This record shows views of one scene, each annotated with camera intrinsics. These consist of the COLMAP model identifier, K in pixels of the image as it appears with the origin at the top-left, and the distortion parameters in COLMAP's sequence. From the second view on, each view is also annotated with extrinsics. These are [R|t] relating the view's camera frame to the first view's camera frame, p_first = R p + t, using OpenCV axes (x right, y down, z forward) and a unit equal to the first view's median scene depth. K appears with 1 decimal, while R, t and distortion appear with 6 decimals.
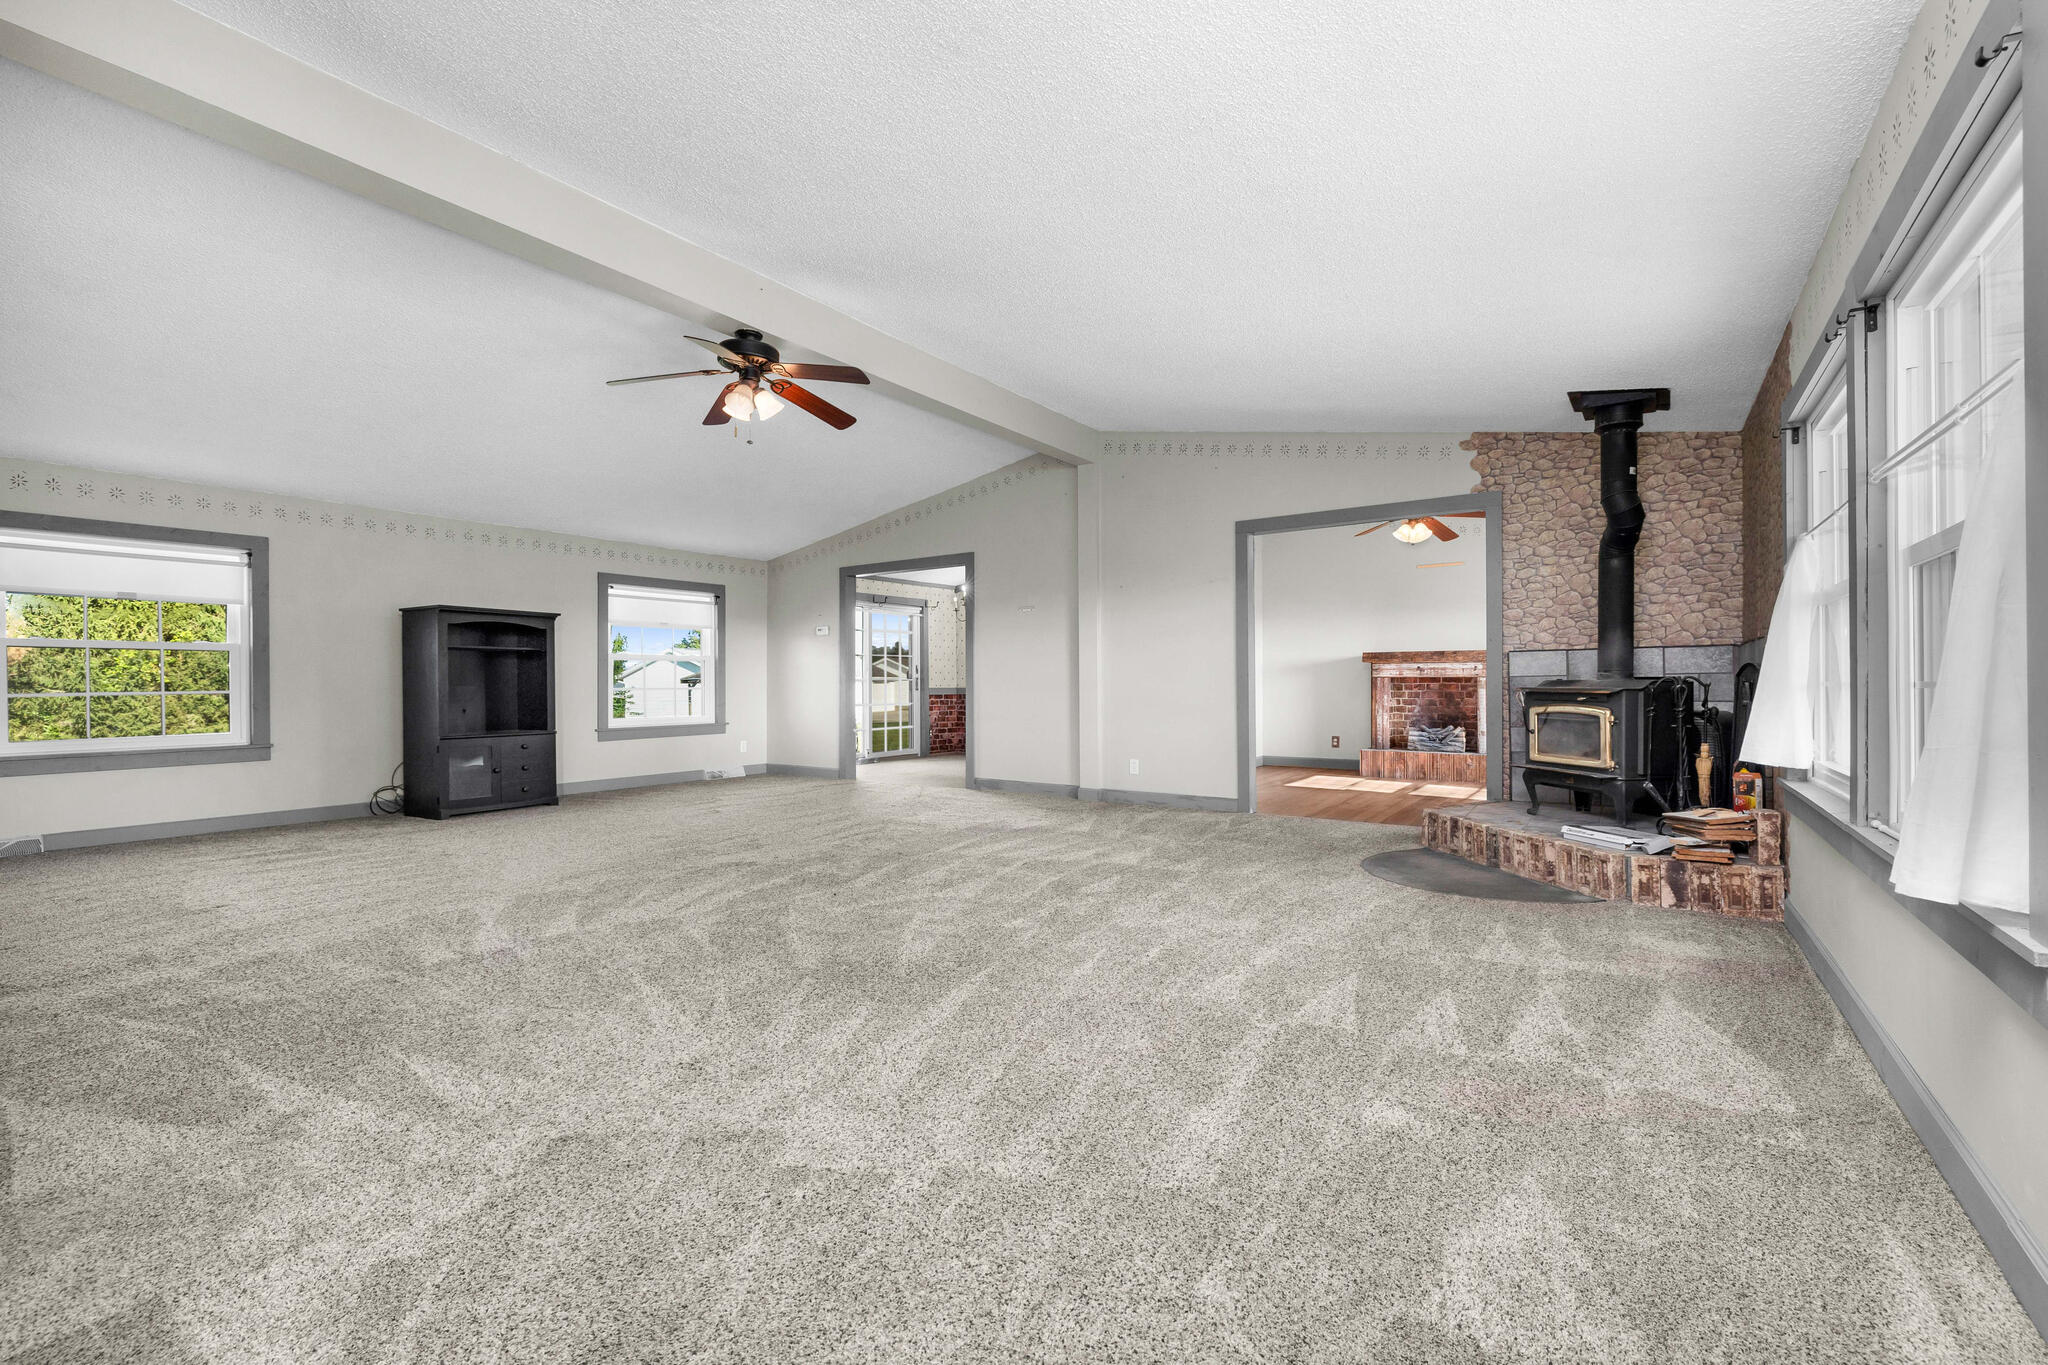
lens RADIAL K [[871.7, 0, 1030.5], [0, 871.7, 682.6], [0, 0, 1]] dist [-0.001951, 0.000271]
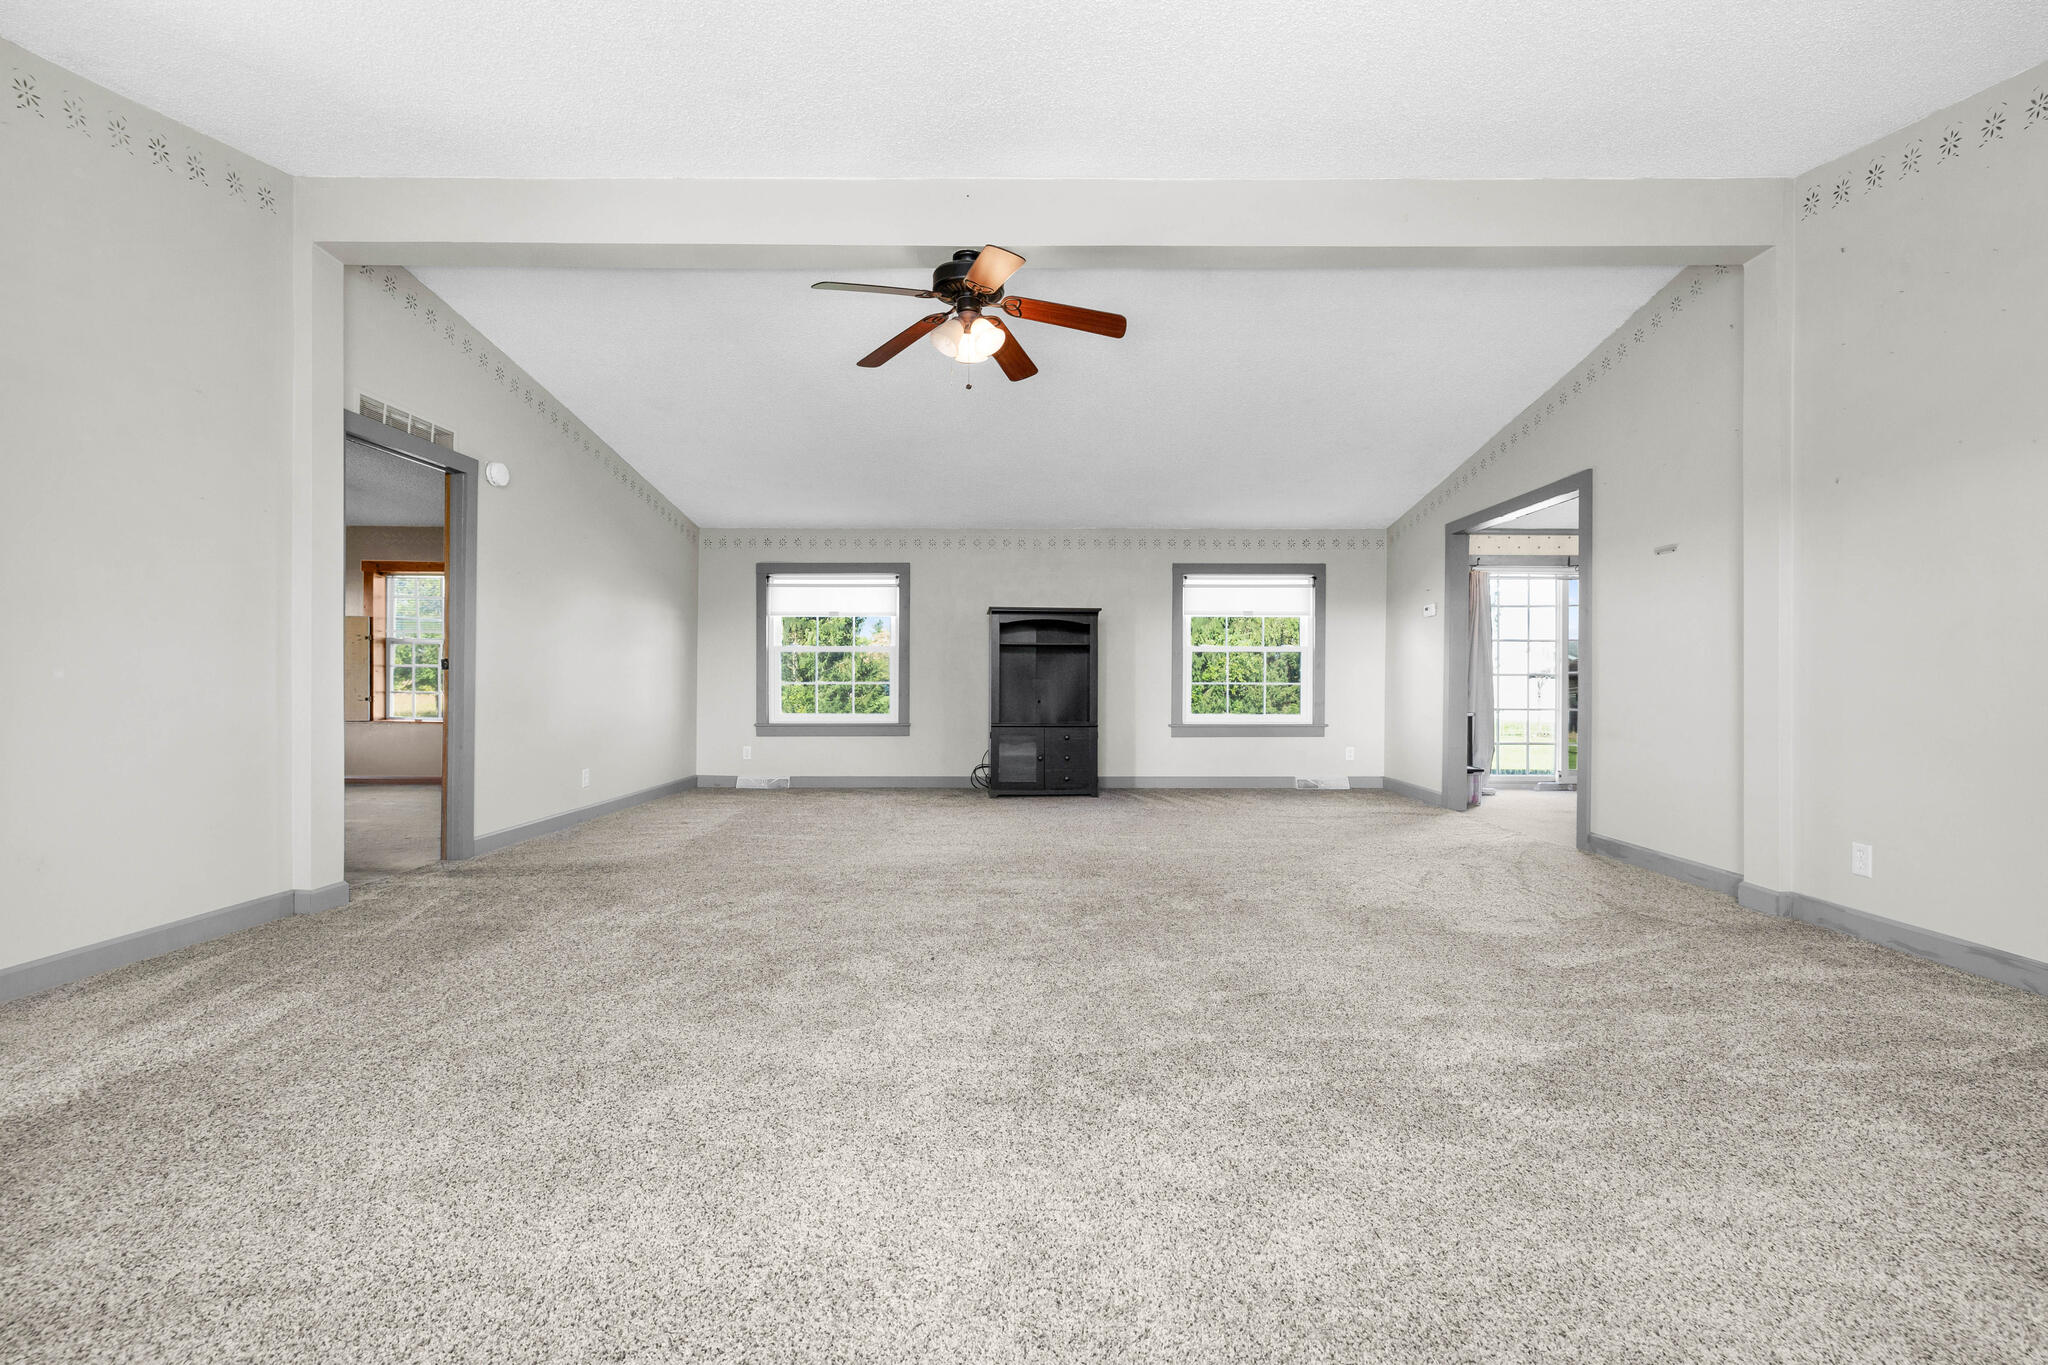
lens RADIAL K [[871.7, 0, 1027.1], [0, 871.7, 678.6], [0, 0, 1]] dist [-0.001951, 0.000271]
pose [[0.567018, 0.005029, -0.823690, 0.260723], [-0.004220, 0.999986, 0.003200, -0.000511], [0.823695, 0.001661, 0.567031, 0.381853]]
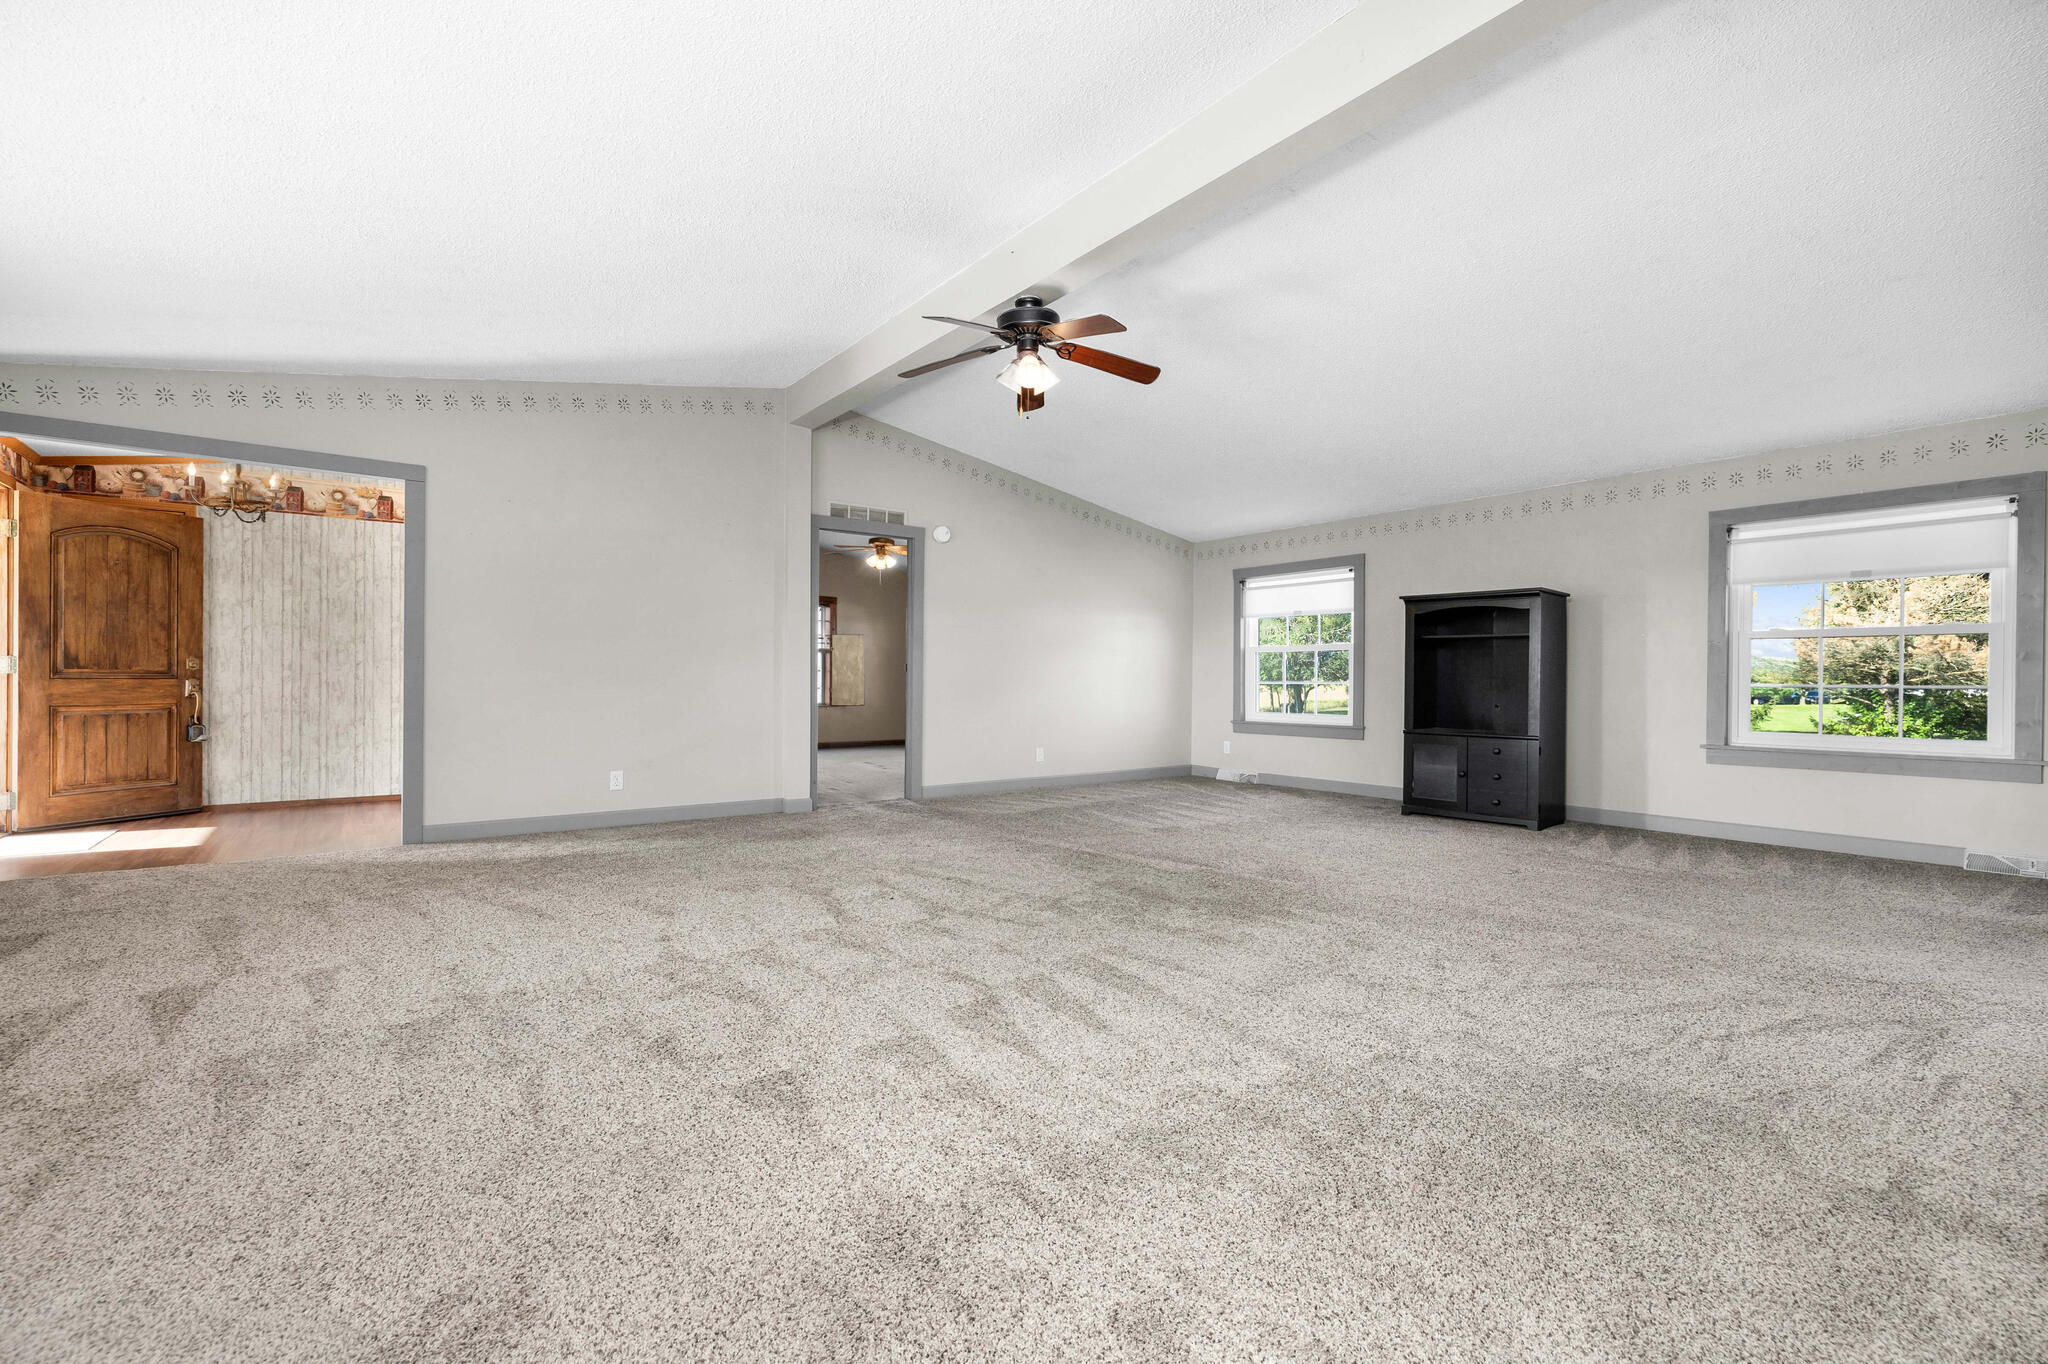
lens RADIAL K [[871.7, 0, 1023.8], [0, 871.7, 675.2], [0, 0, 1]] dist [-0.001951, 0.000271]
pose [[-0.308681, 0.000402, -0.951165, 0.372768], [-0.001893, 0.999998, 0.001037, -0.000164], [0.951164, 0.002121, -0.308680, 0.855310]]
